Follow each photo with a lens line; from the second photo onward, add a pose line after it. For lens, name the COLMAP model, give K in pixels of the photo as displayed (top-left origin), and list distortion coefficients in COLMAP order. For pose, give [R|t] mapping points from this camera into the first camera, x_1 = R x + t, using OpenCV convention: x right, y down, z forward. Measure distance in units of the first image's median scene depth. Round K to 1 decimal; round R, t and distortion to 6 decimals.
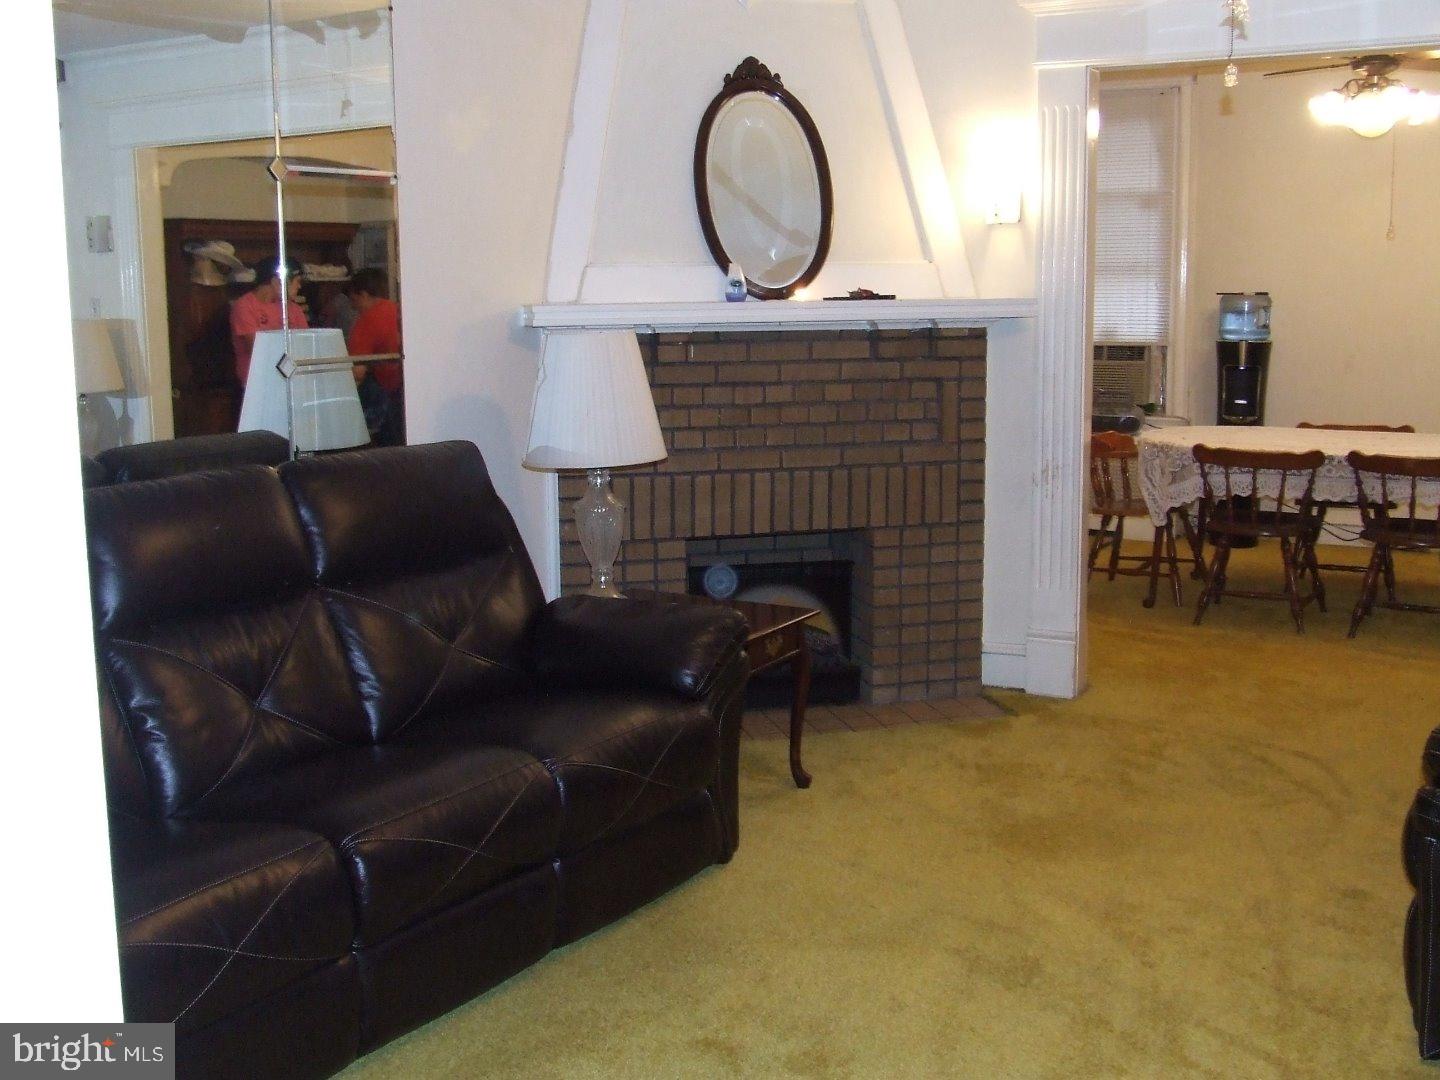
lens RADIAL K [[1648.4, 0, 720.0], [0, 1648.4, 540.0], [0, 0, 1]] dist [-0.079592, 0.010921]
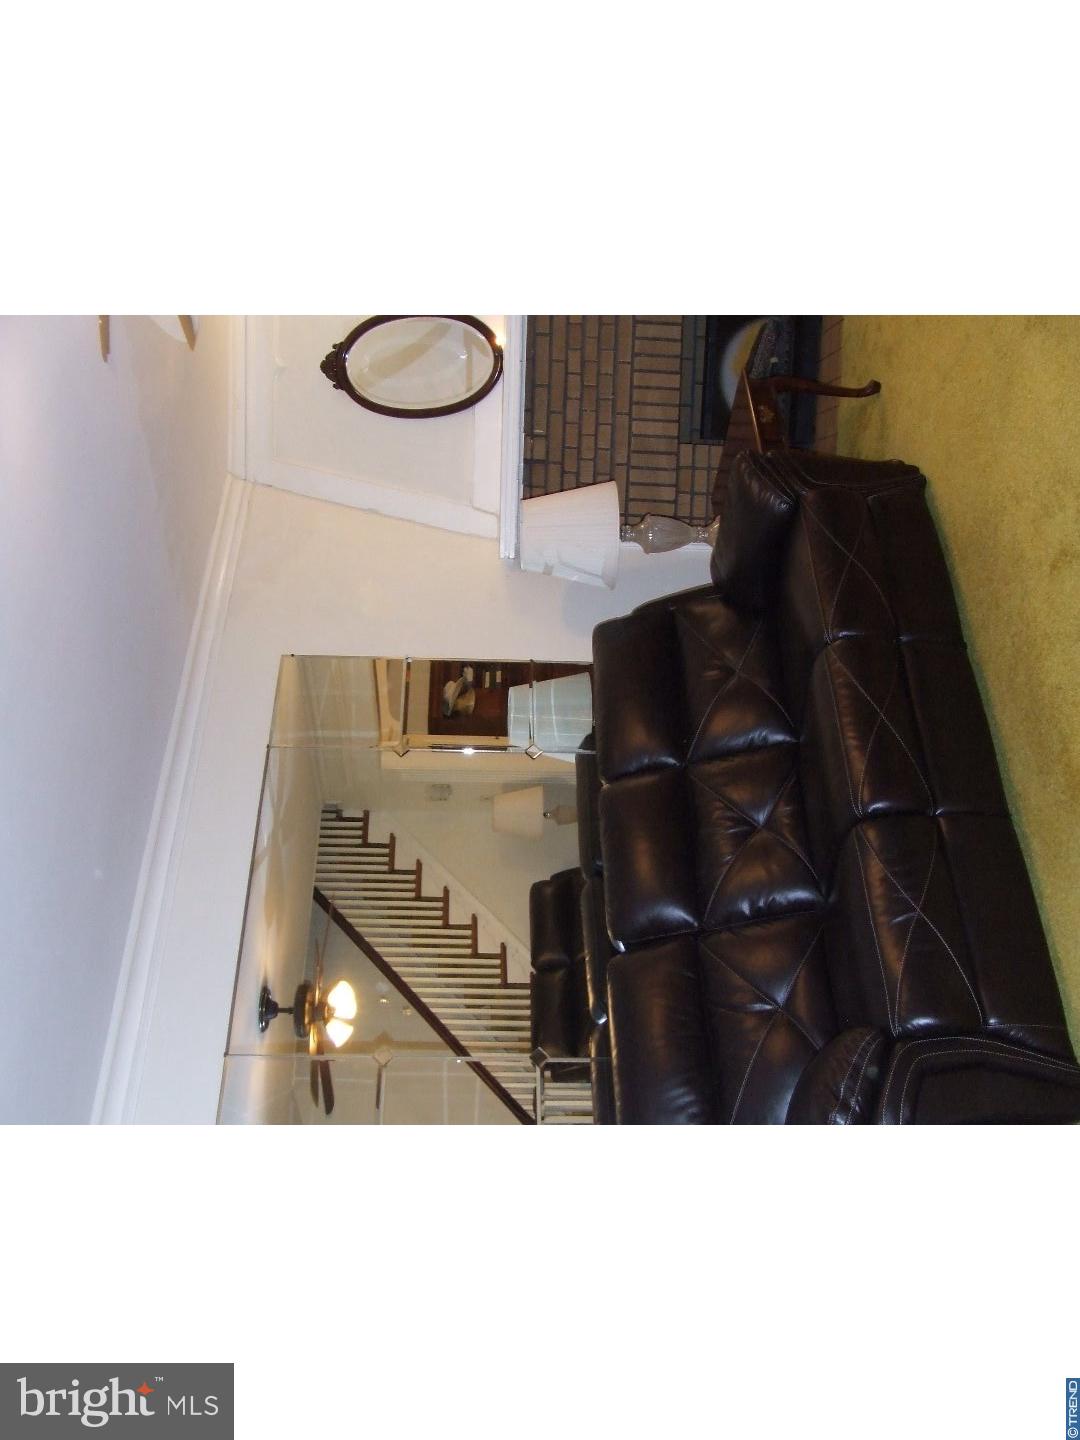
lens RADIAL K [[1227.7, 0, 540.0], [0, 1227.7, 720.0], [0, 0, 1]] dist [-0.090274, 0.001548]
pose [[0.052925, -0.911156, -0.408648, 0.170519], [0.992338, 0.093740, -0.080490, -0.011592], [0.111646, -0.401257, 0.909136, 0.006578]]
